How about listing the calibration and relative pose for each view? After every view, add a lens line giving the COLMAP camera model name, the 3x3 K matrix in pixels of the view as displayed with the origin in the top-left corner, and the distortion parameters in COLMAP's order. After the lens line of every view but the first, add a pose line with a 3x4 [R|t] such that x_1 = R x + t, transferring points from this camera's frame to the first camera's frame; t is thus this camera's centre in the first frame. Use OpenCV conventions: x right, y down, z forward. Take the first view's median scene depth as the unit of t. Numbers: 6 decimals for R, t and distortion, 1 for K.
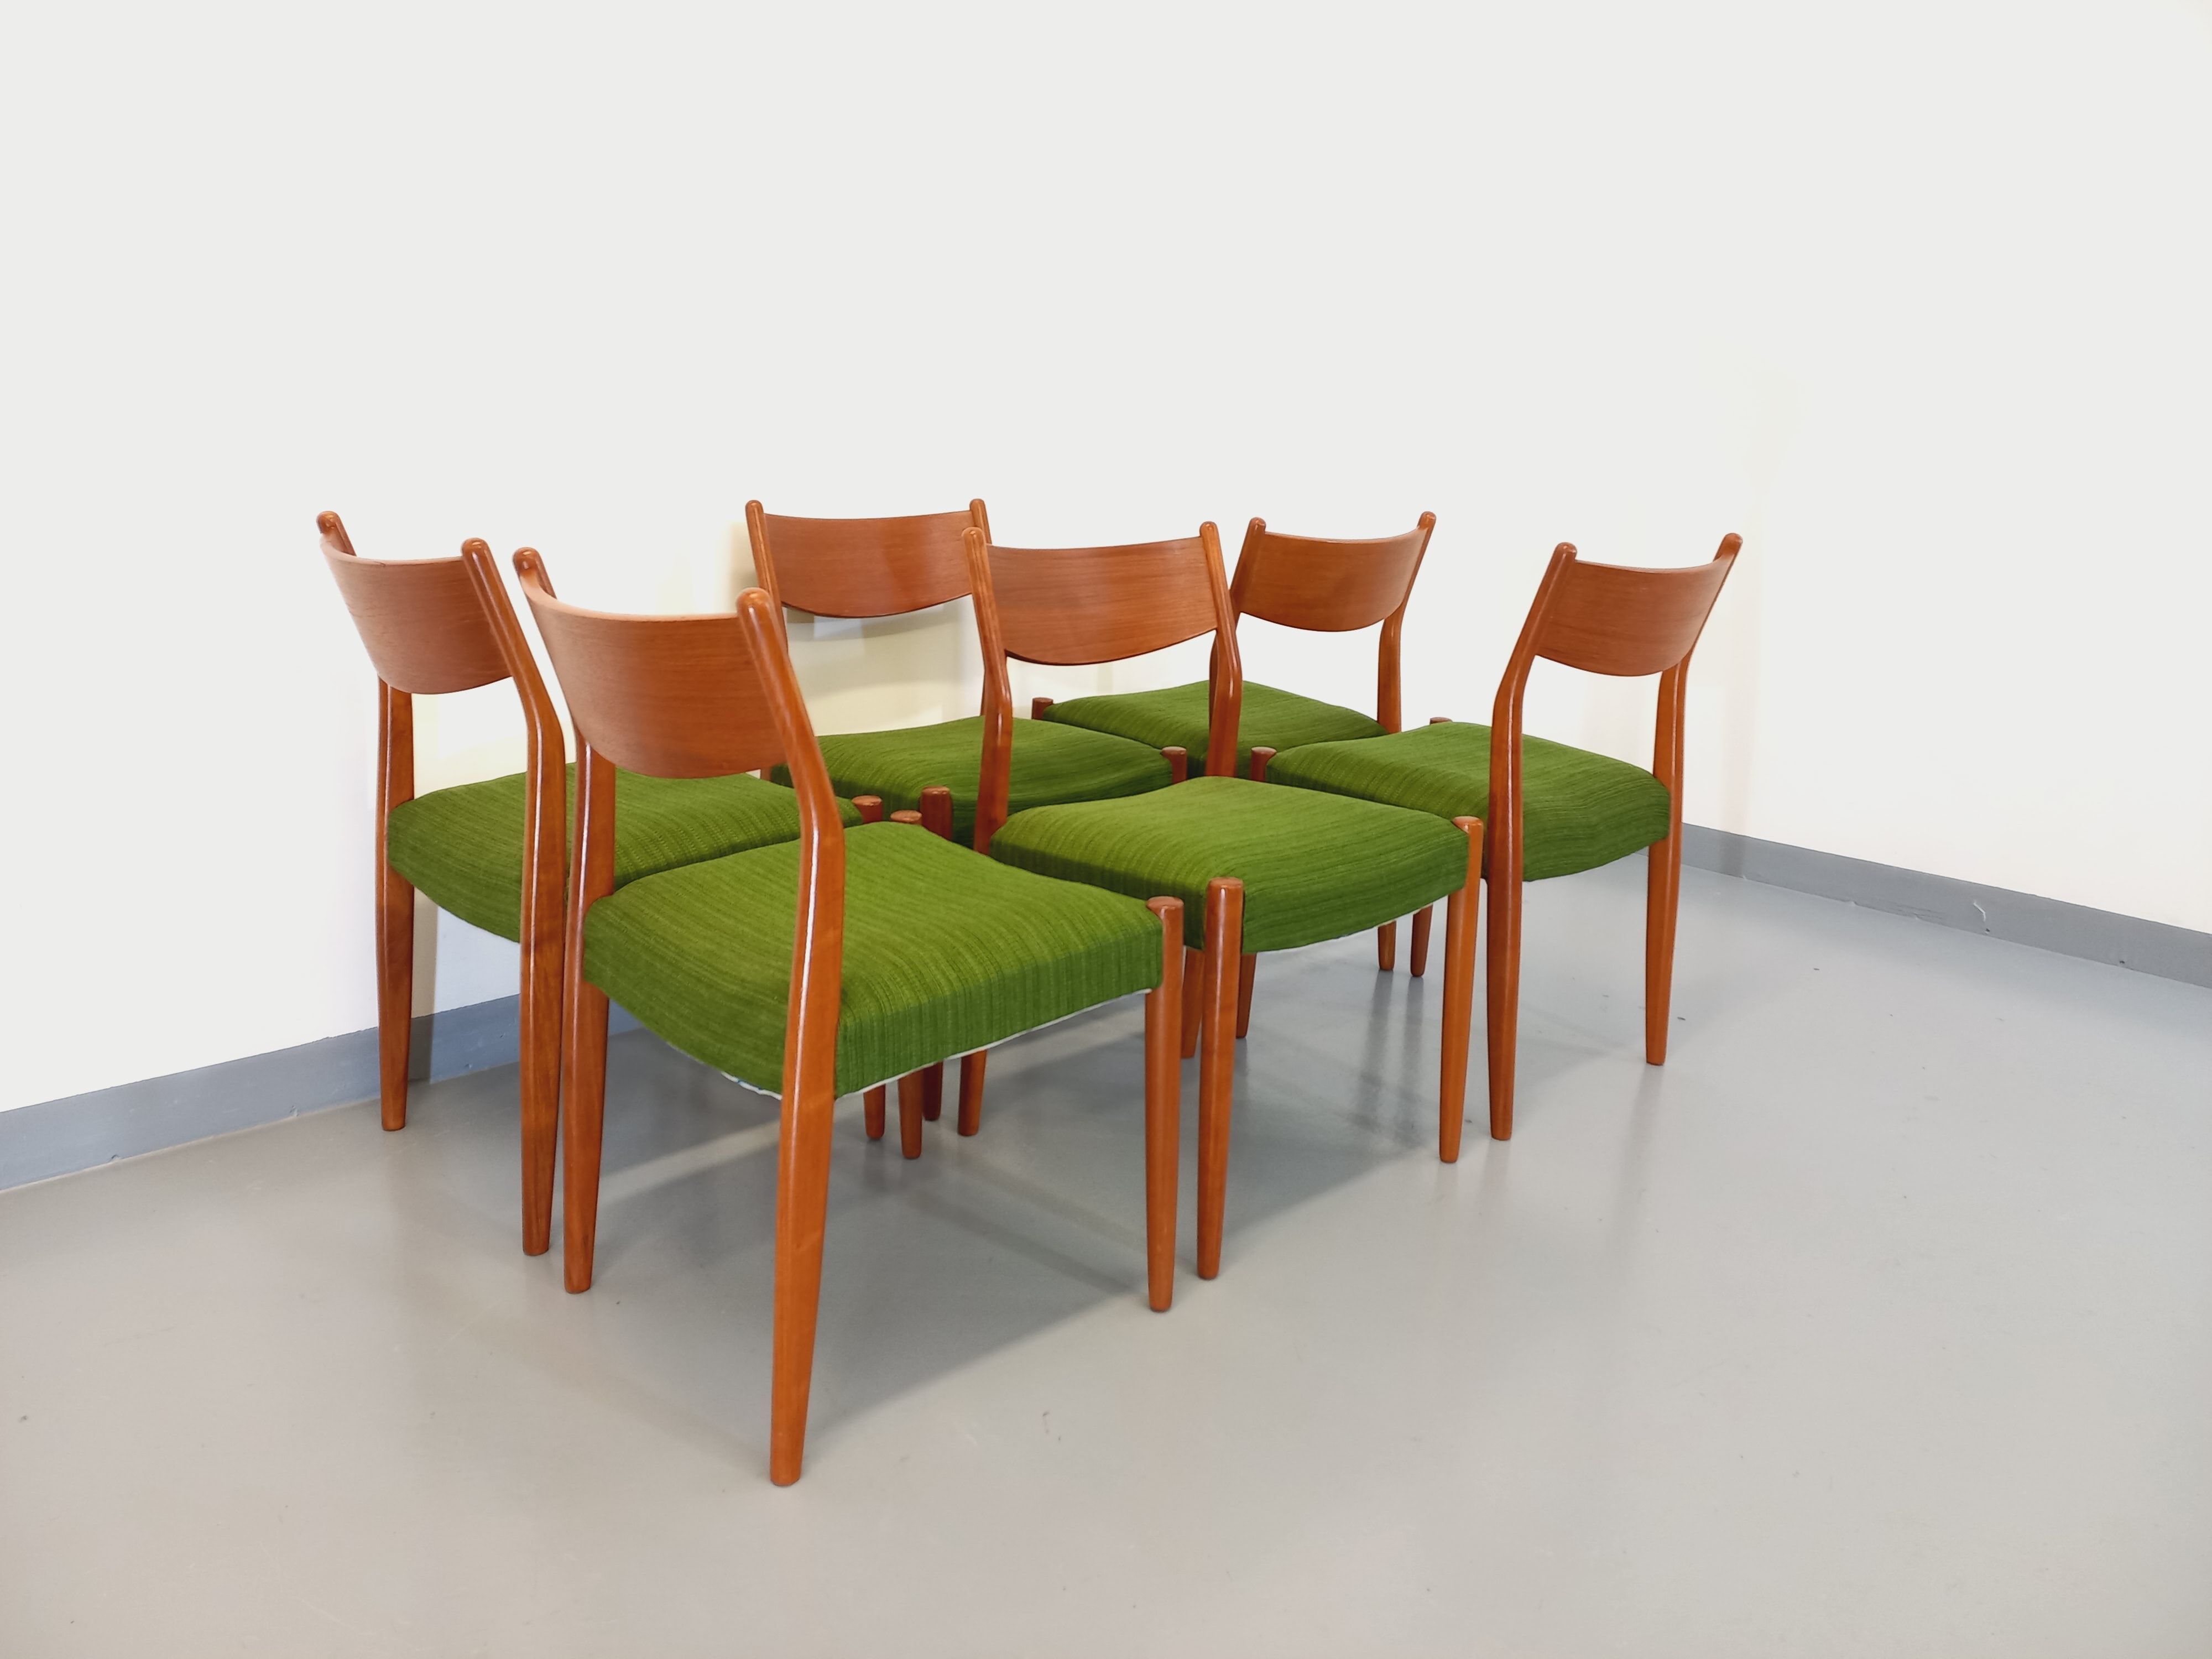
lens RADIAL K [[1608.7, 0, 1119.6], [0, 1608.7, 801.9], [0, 0, 1]] dist [0.067448, -0.090415]
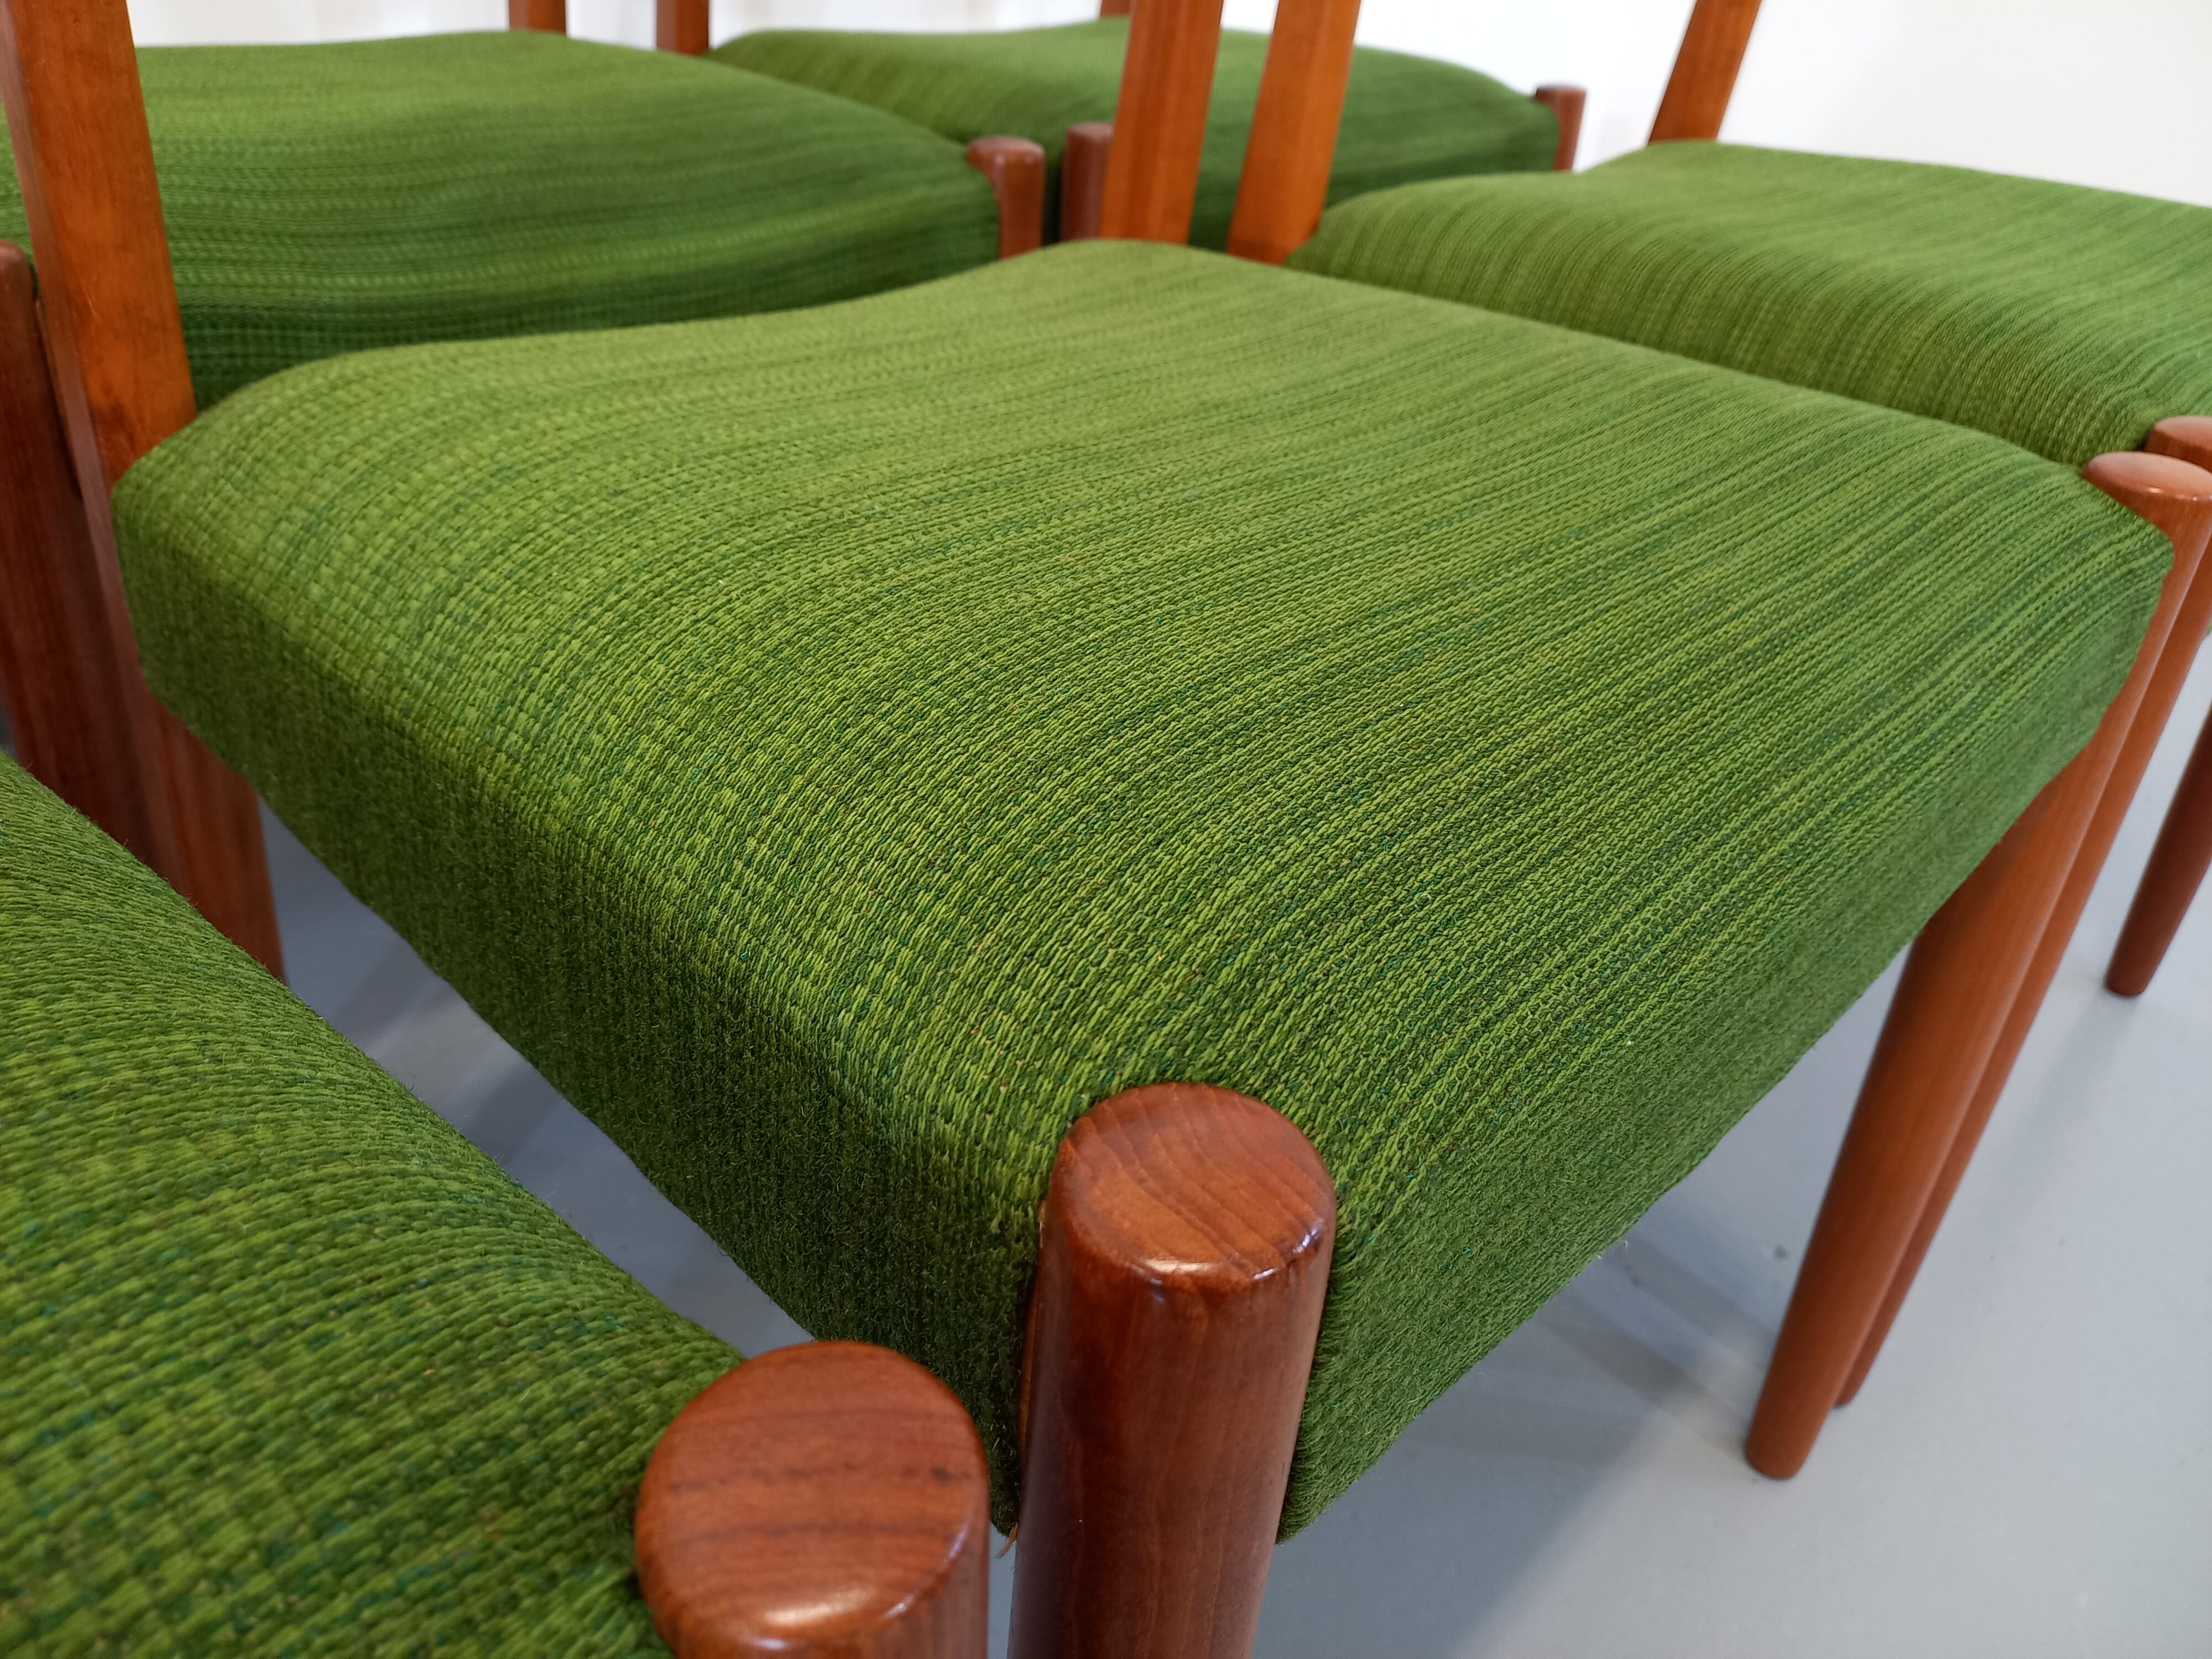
lens RADIAL K [[1608.7, 0, 1093.7], [0, 1608.7, 796.5], [0, 0, 1]] dist [0.067448, -0.090415]
pose [[0.998335, 0.018360, 0.054678, 0.041558], [-0.034720, 0.948284, 0.315518, -0.013653], [-0.046058, -0.316892, 0.947343, 0.735728]]
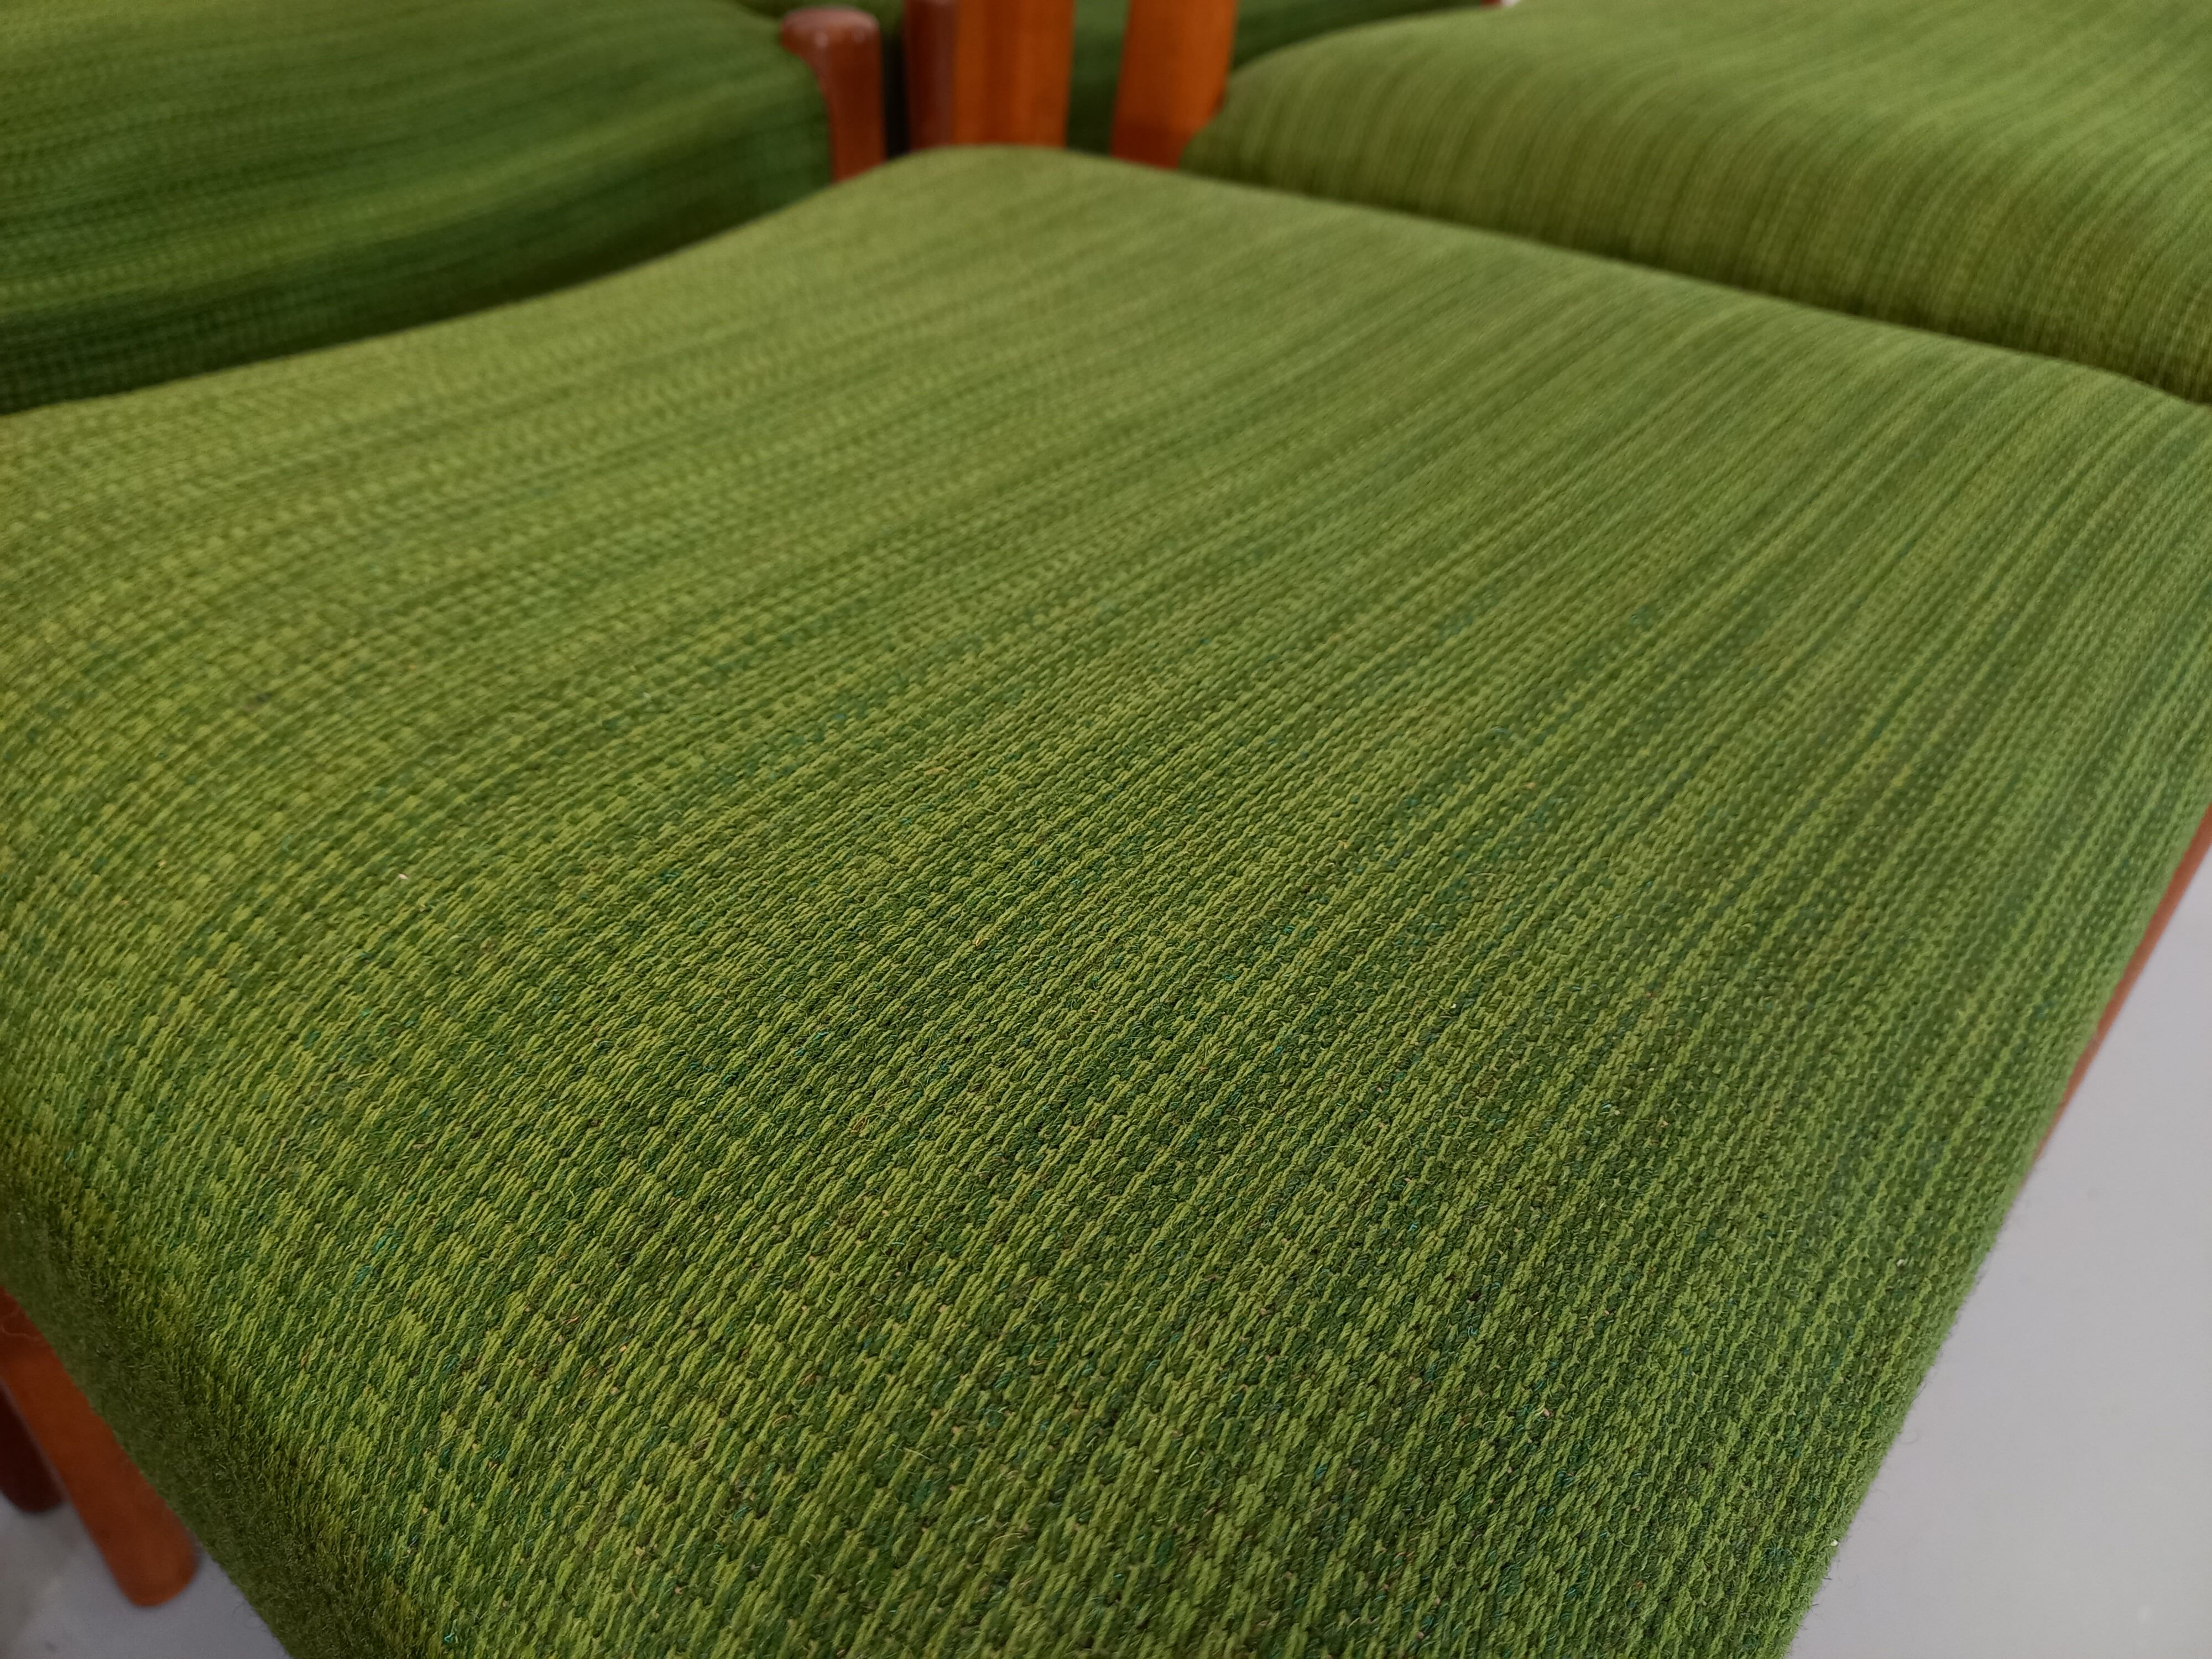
lens RADIAL K [[1608.7, 0, 1095.2], [0, 1608.7, 905.5], [0, 0, 1]] dist [0.067448, -0.090415]
pose [[0.992628, -0.078510, 0.092332, 0.047588], [0.028289, 0.890868, 0.453380, -0.026704], [-0.117850, -0.447426, 0.886522, 0.796534]]
